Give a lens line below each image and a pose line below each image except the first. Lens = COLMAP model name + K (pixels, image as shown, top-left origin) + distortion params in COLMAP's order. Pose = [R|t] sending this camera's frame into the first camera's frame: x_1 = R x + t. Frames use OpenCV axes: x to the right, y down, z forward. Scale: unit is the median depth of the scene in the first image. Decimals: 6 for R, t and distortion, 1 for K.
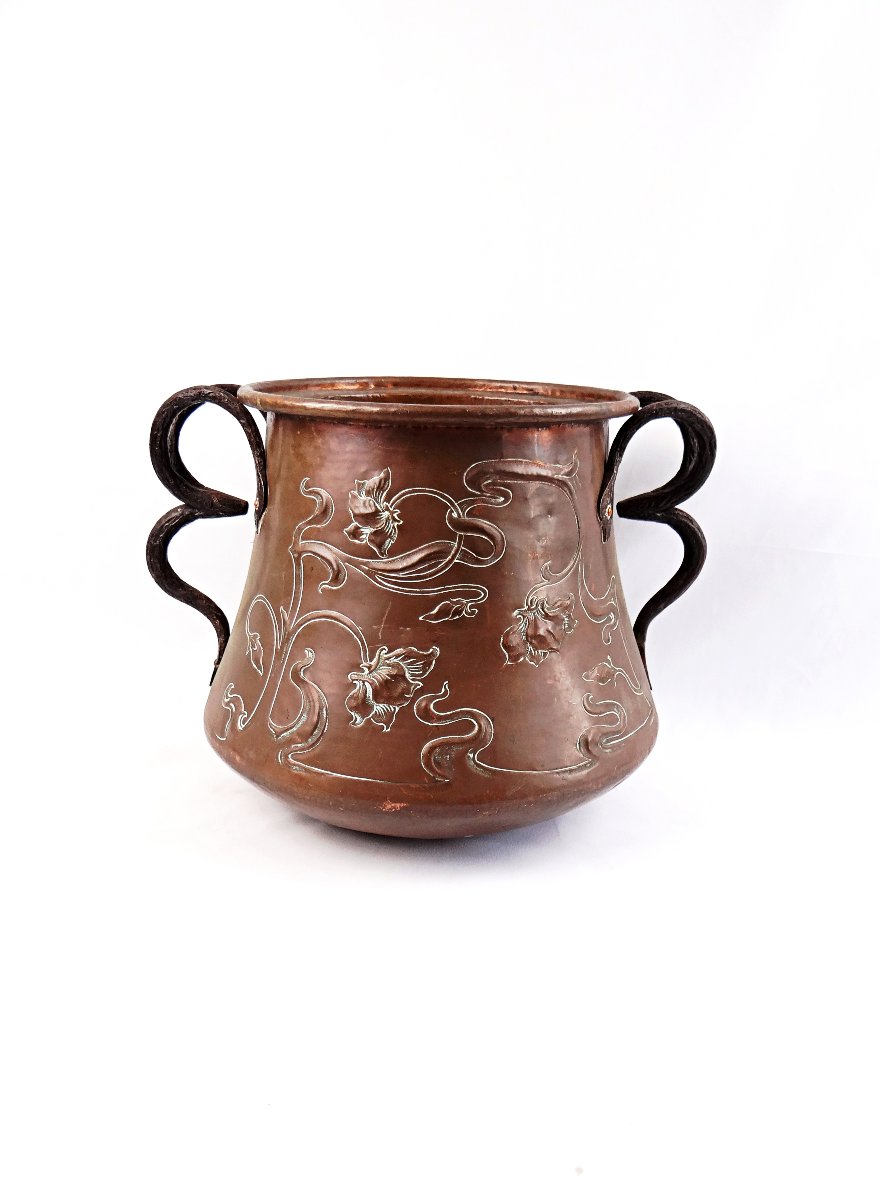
lens RADIAL K [[970.8, 0, 440.0], [0, 970.8, 600.0], [0, 0, 1]] dist [-0.036120, 0.003737]
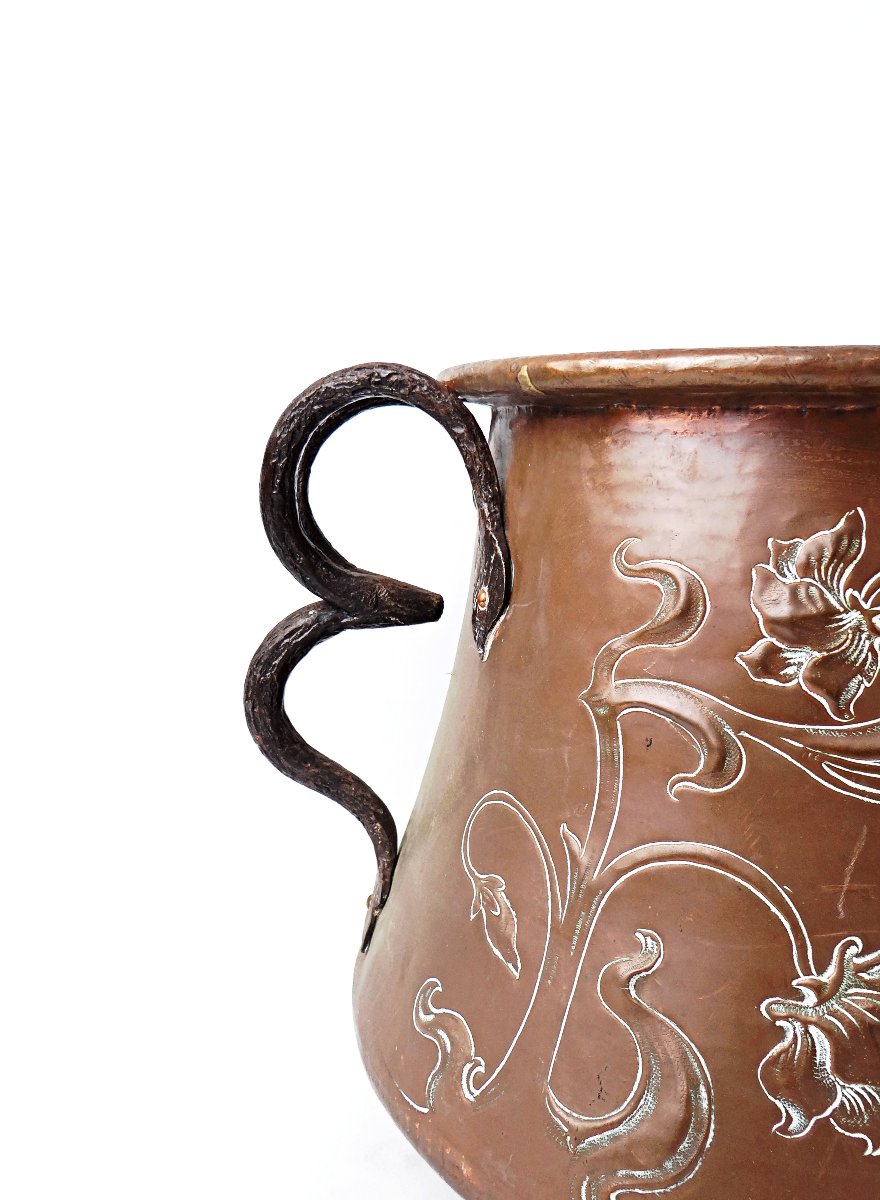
lens RADIAL K [[970.8, 0, 440.0], [0, 970.8, 600.0], [0, 0, 1]] dist [-0.036120, 0.003737]
pose [[0.999657, -0.009067, -0.024585, -0.213073], [0.006410, 0.994336, -0.106092, -0.050329], [0.025408, 0.105898, 0.994052, 0.550799]]
